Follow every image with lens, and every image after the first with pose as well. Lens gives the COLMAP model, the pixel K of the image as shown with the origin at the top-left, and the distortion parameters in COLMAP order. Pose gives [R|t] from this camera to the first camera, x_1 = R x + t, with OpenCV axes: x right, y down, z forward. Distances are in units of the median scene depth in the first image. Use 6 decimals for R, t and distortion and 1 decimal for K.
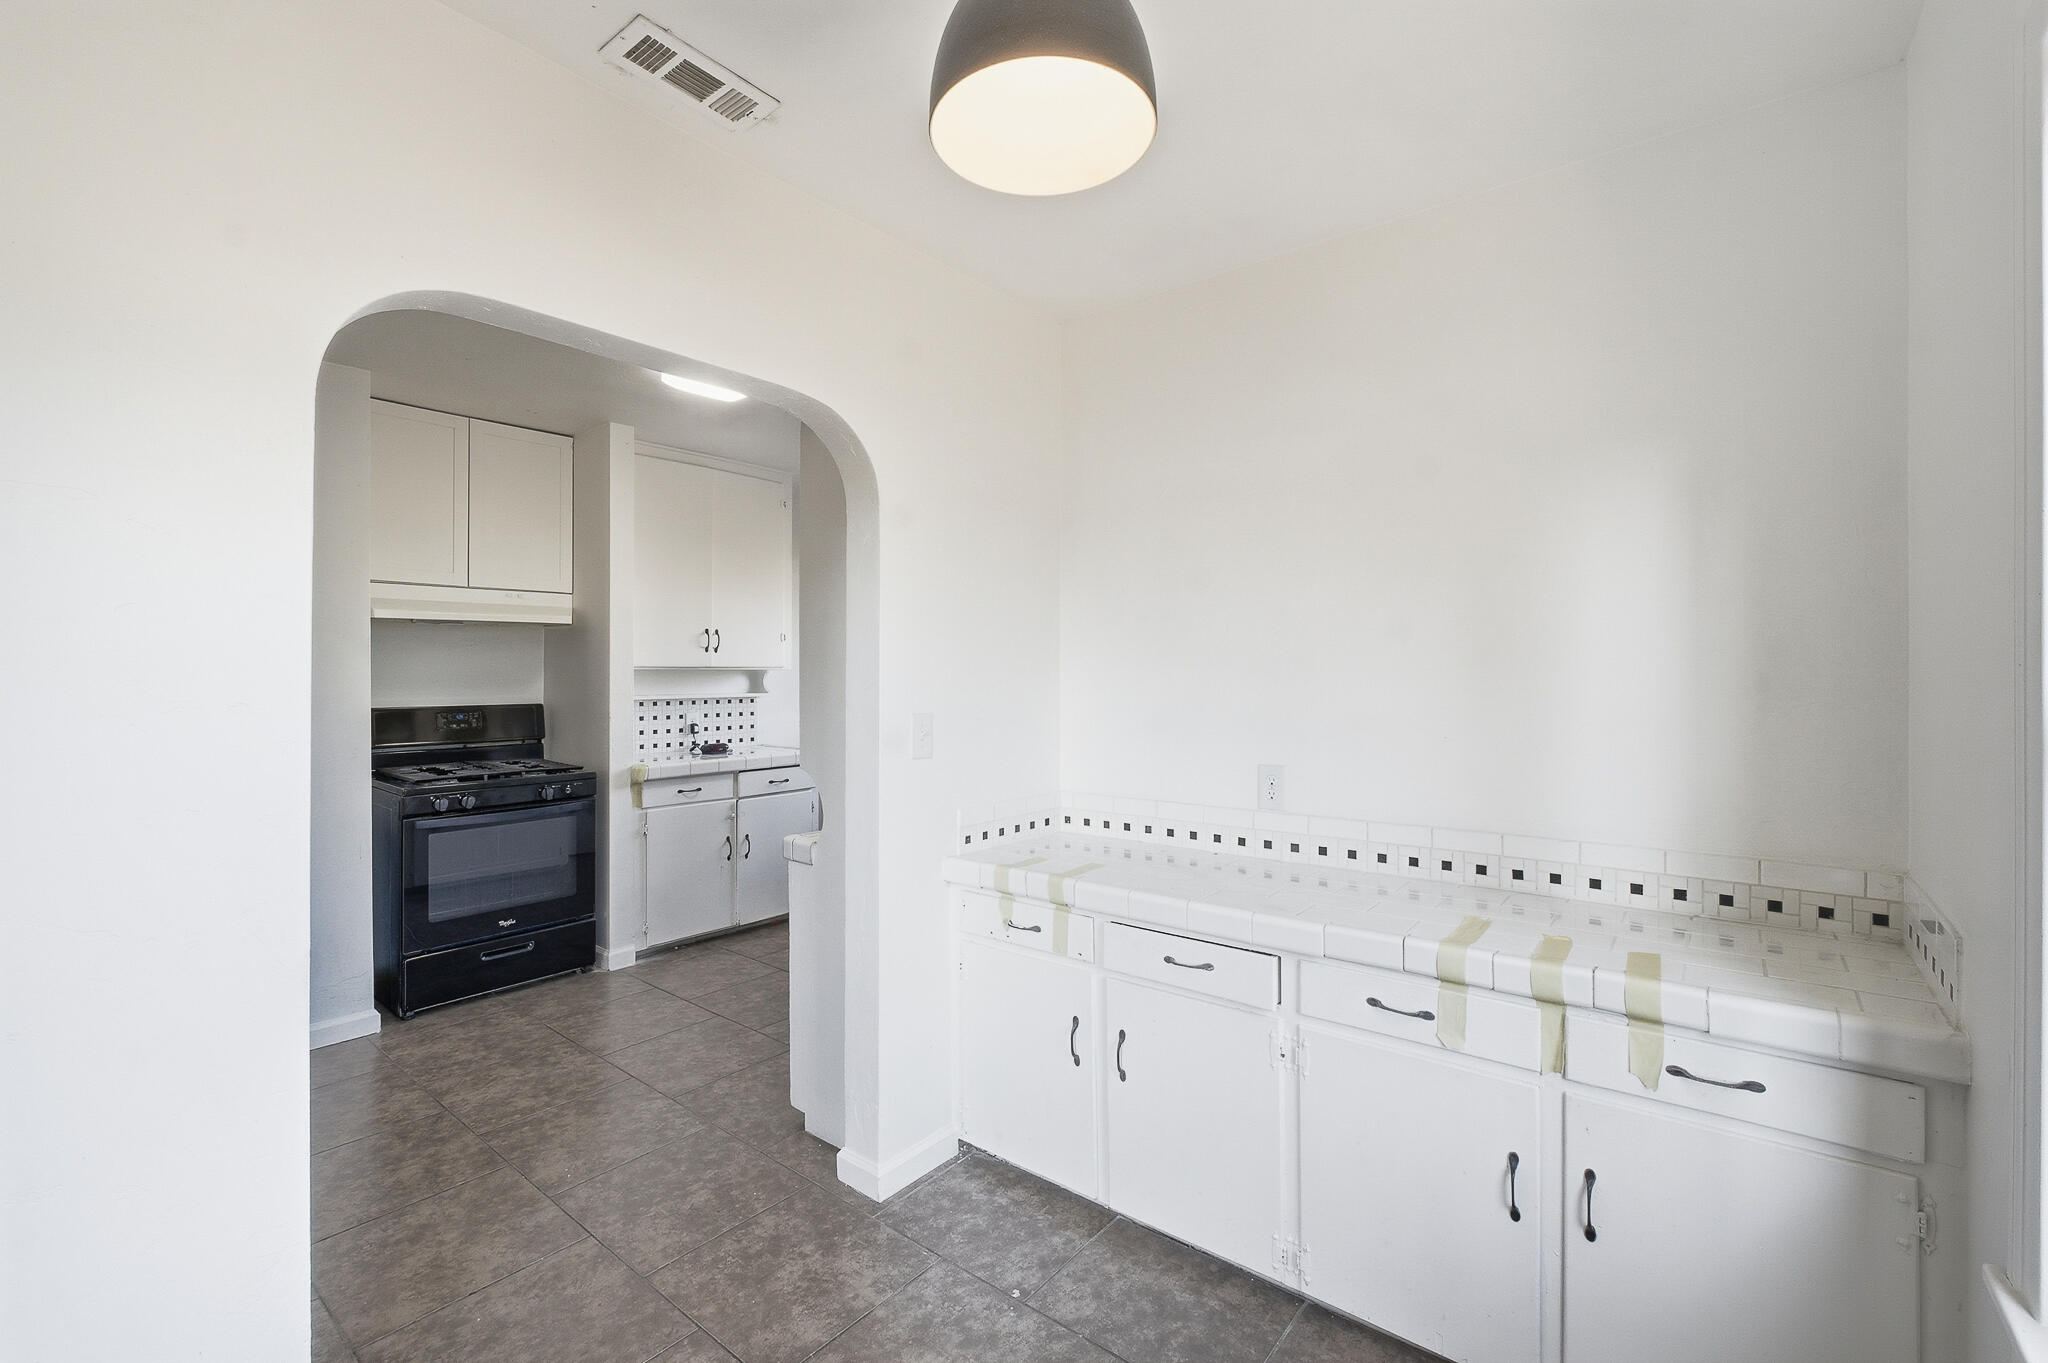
lens RADIAL K [[885.2, 0, 1018.4], [0, 885.2, 667.2], [0, 0, 1]] dist [-0.010111, 0.002776]
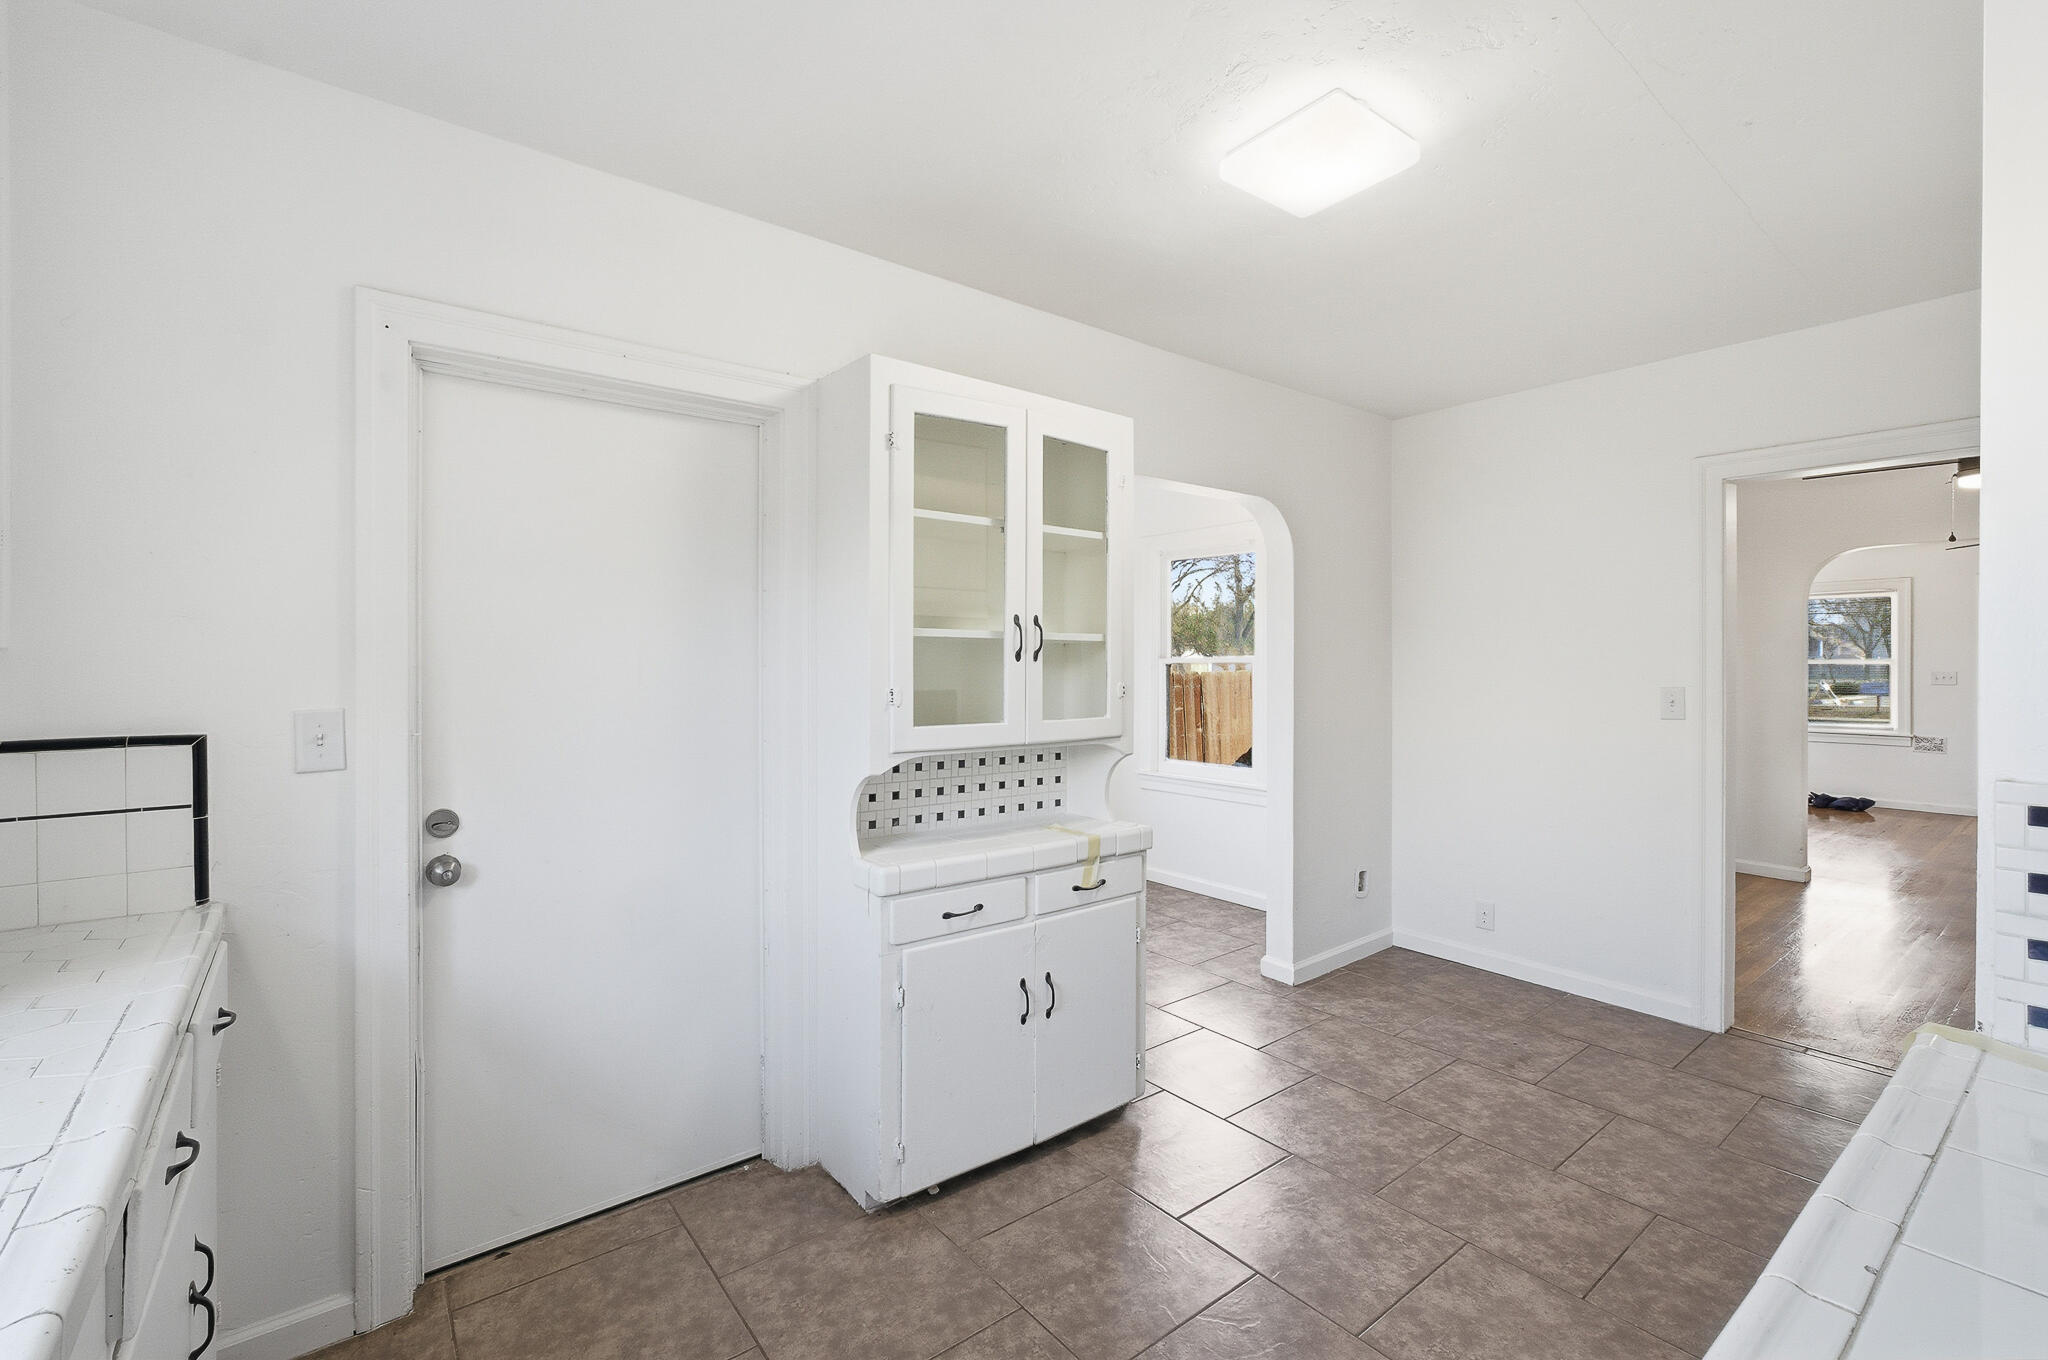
lens RADIAL K [[885.2, 0, 1016.5], [0, 885.2, 671.2], [0, 0, 1]] dist [-0.010111, 0.002776]
pose [[-0.973196, -0.002182, 0.229967, -0.227143], [-0.001123, 0.999988, 0.004732, 0.007066], [-0.229975, 0.004347, -0.973187, 1.323612]]
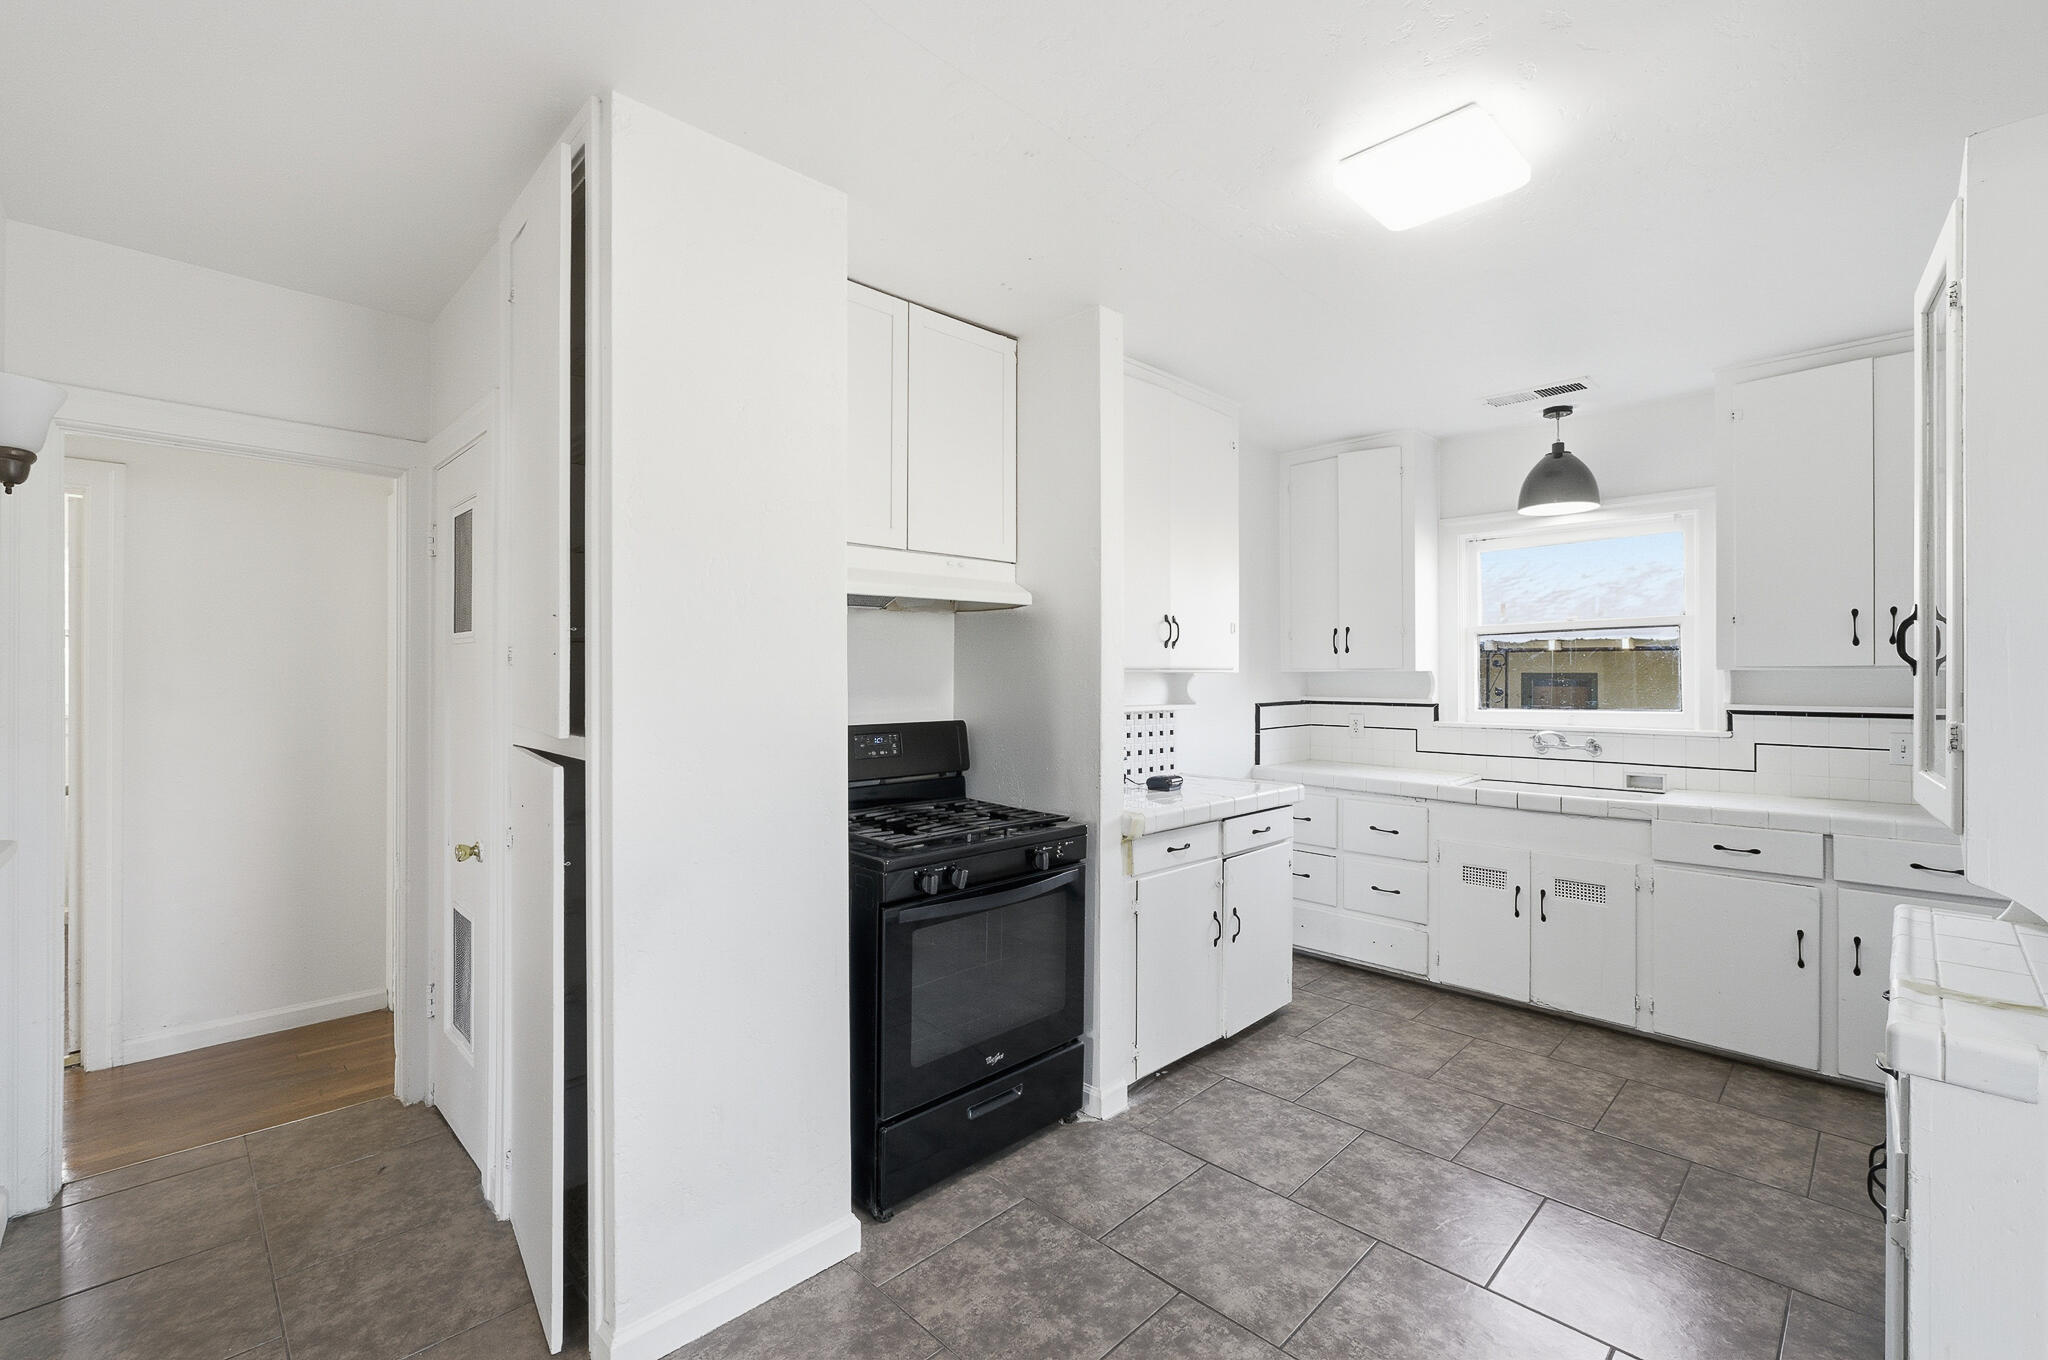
lens RADIAL K [[885.2, 0, 1024.0], [0, 885.2, 674.7], [0, 0, 1]] dist [-0.010111, 0.002776]
pose [[0.994322, -0.000745, -0.106407, -0.444933], [0.001023, 0.999996, 0.002554, 0.002651], [0.106405, -0.002648, 0.994319, 0.320043]]
